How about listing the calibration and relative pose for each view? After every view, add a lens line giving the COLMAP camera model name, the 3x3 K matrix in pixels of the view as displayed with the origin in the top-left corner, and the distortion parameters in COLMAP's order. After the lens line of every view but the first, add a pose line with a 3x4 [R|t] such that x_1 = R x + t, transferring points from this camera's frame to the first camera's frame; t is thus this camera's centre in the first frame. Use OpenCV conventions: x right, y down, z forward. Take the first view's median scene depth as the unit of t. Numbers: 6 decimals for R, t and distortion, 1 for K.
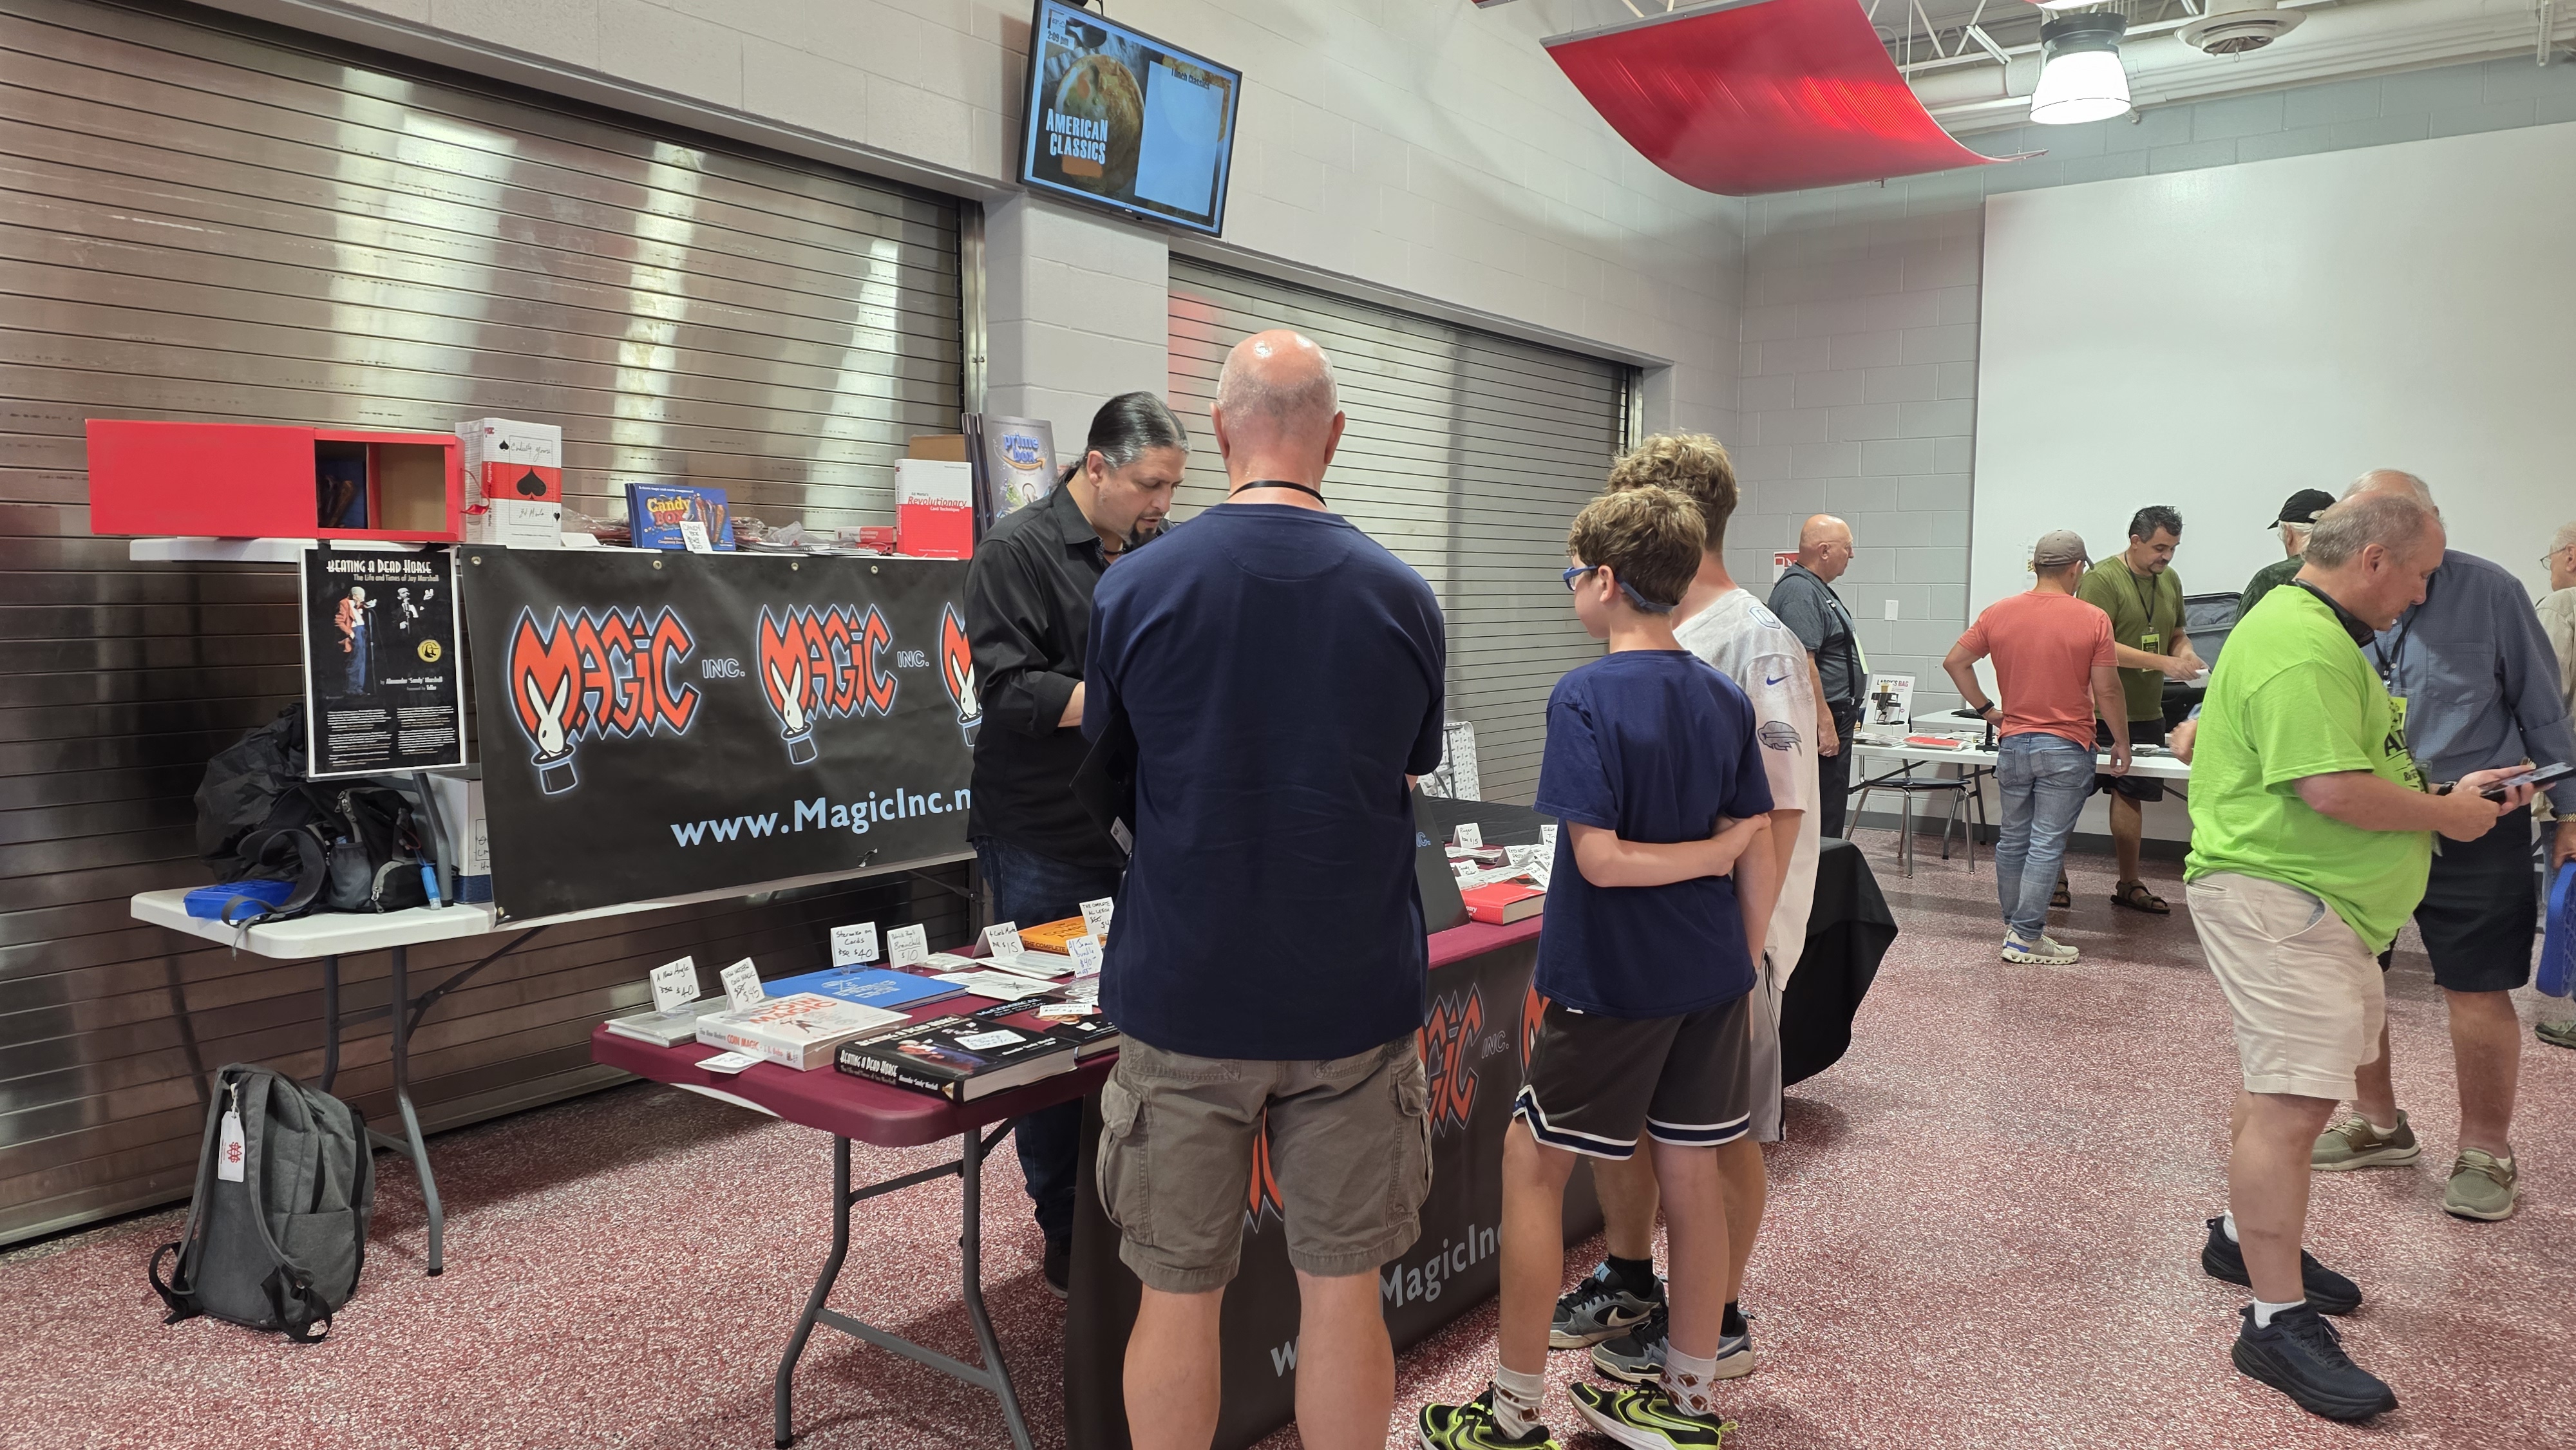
lens RADIAL K [[1676.7, 0, 1293.3], [0, 1676.7, 726.0], [0, 0, 1]] dist [0.074473, -0.056508]
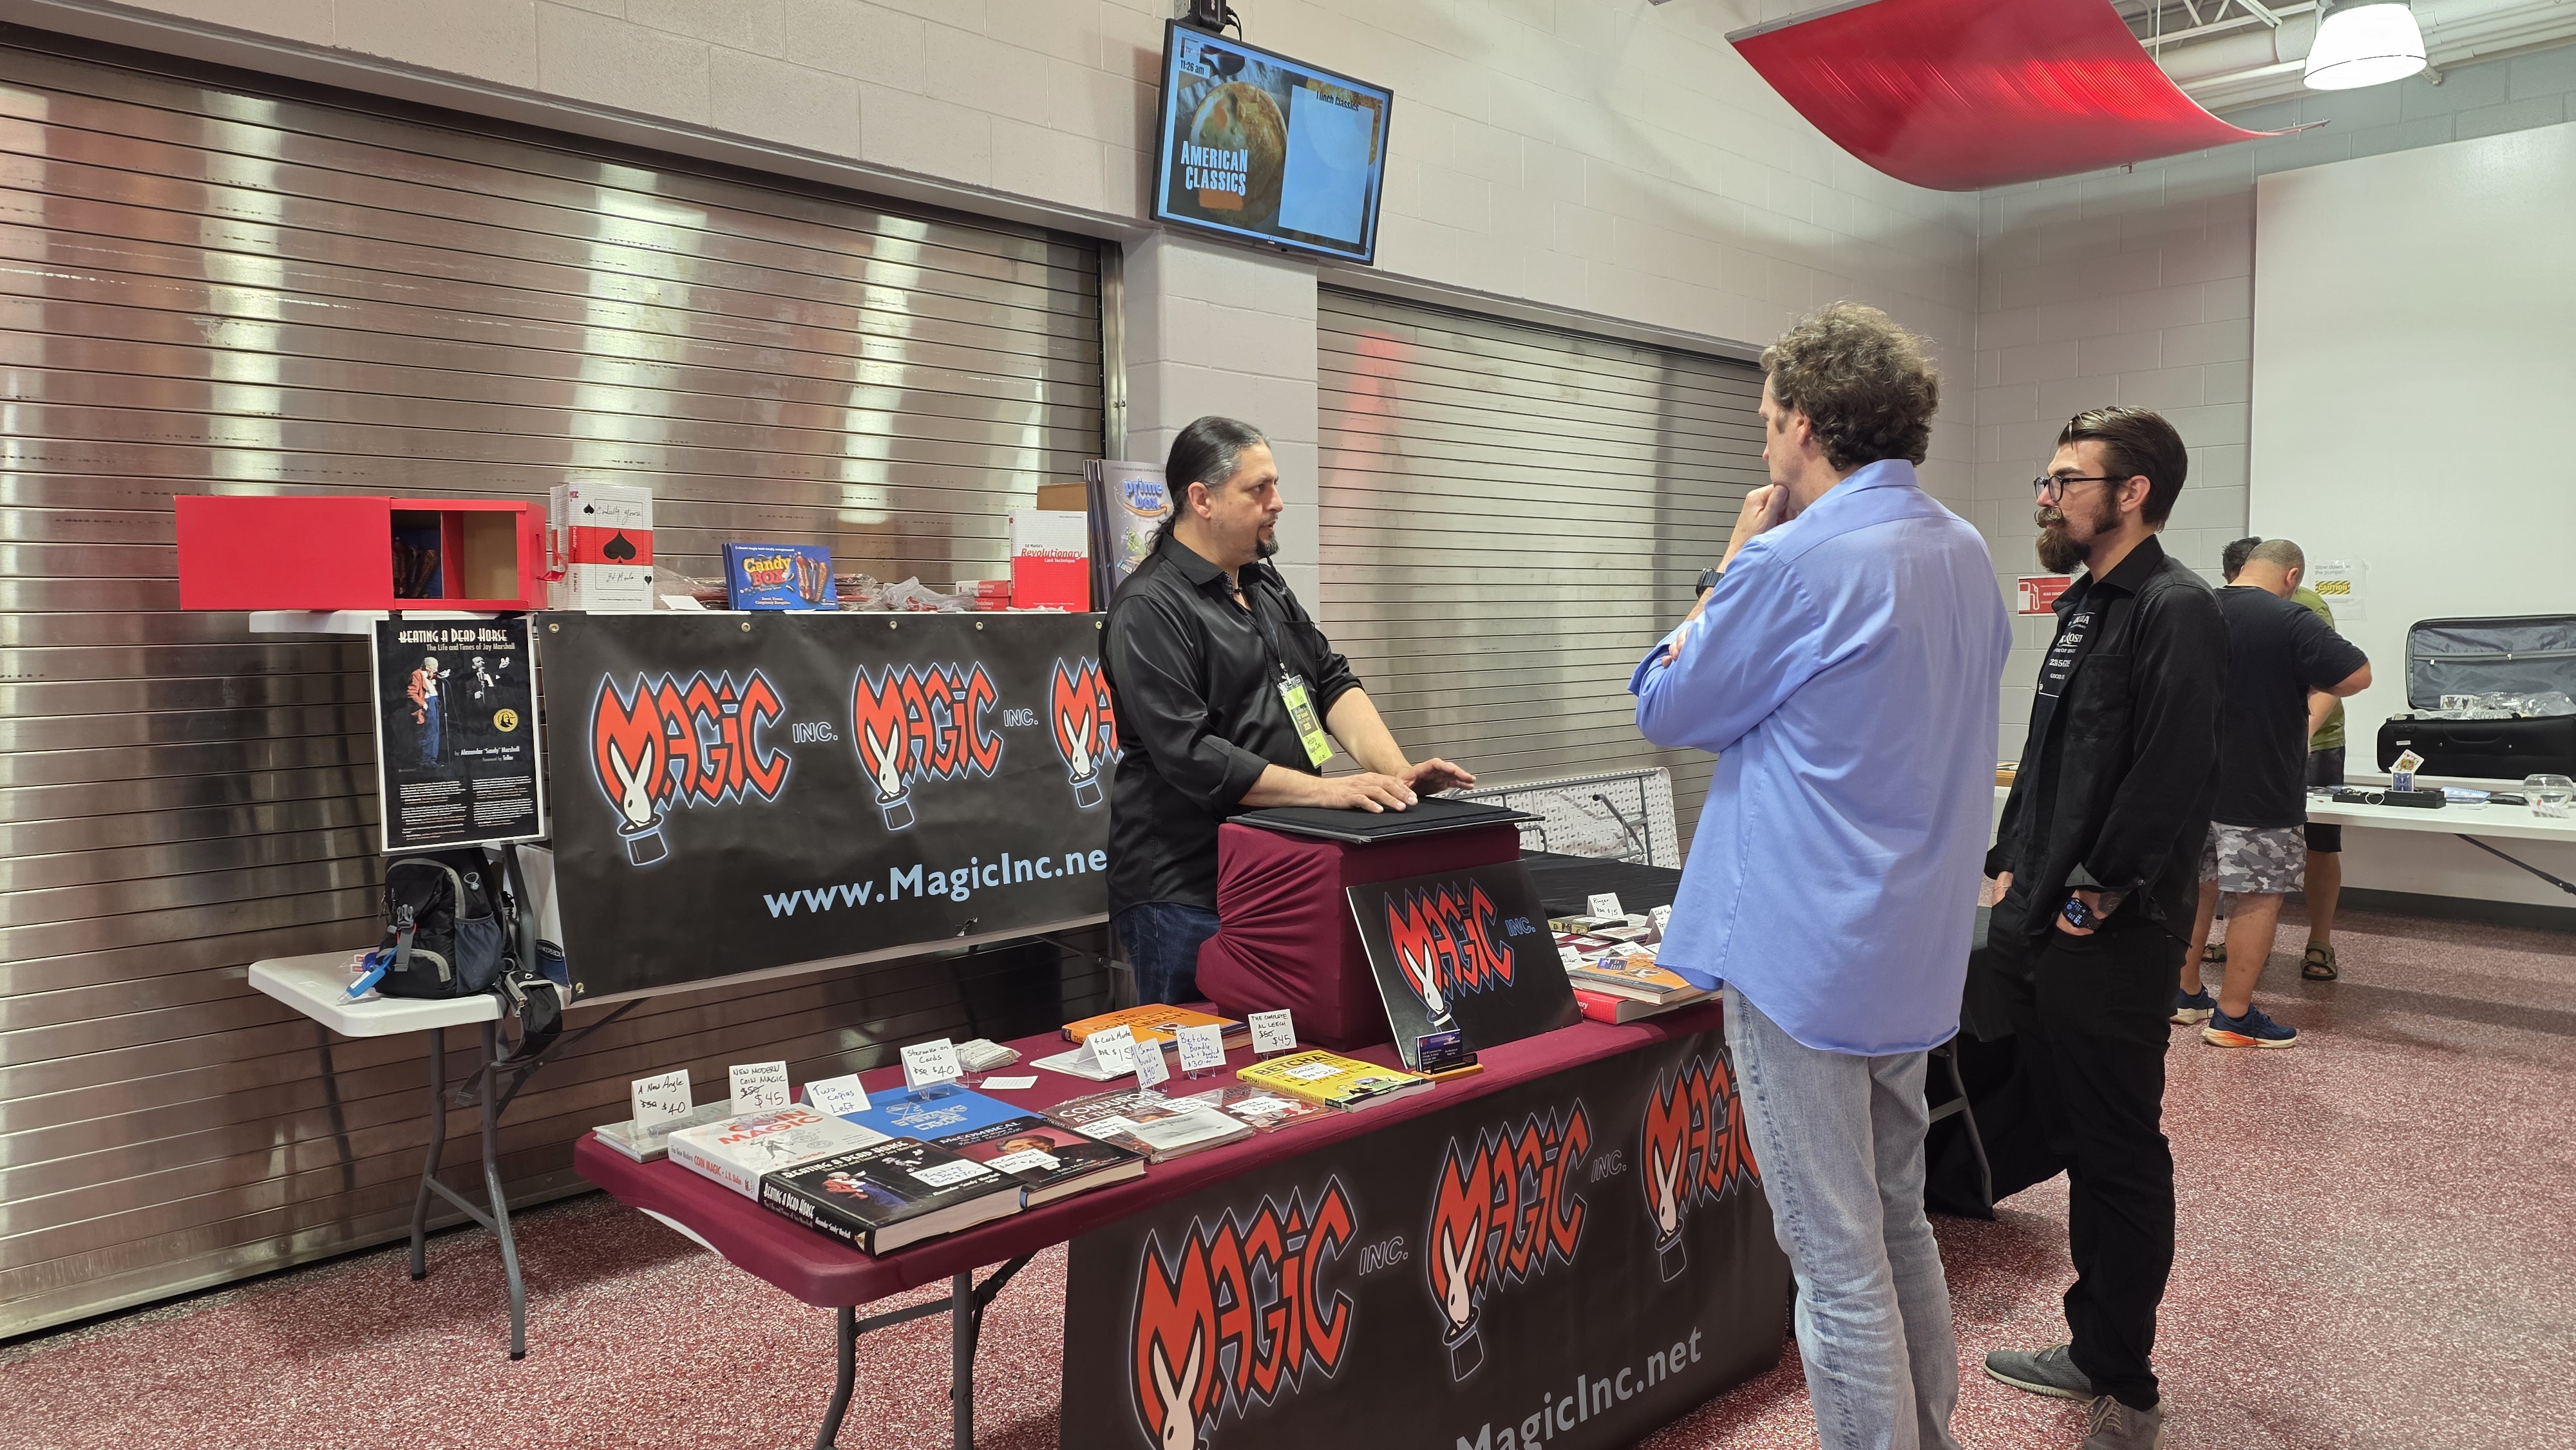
lens RADIAL K [[1676.7, 0, 1281.3], [0, 1676.7, 738.5], [0, 0, 1]] dist [0.074473, -0.056508]
pose [[0.988911, -0.014388, -0.147809, 0.063232], [0.011725, 0.999753, -0.018869, -0.008511], [0.148044, 0.016927, 0.988836, 0.085684]]
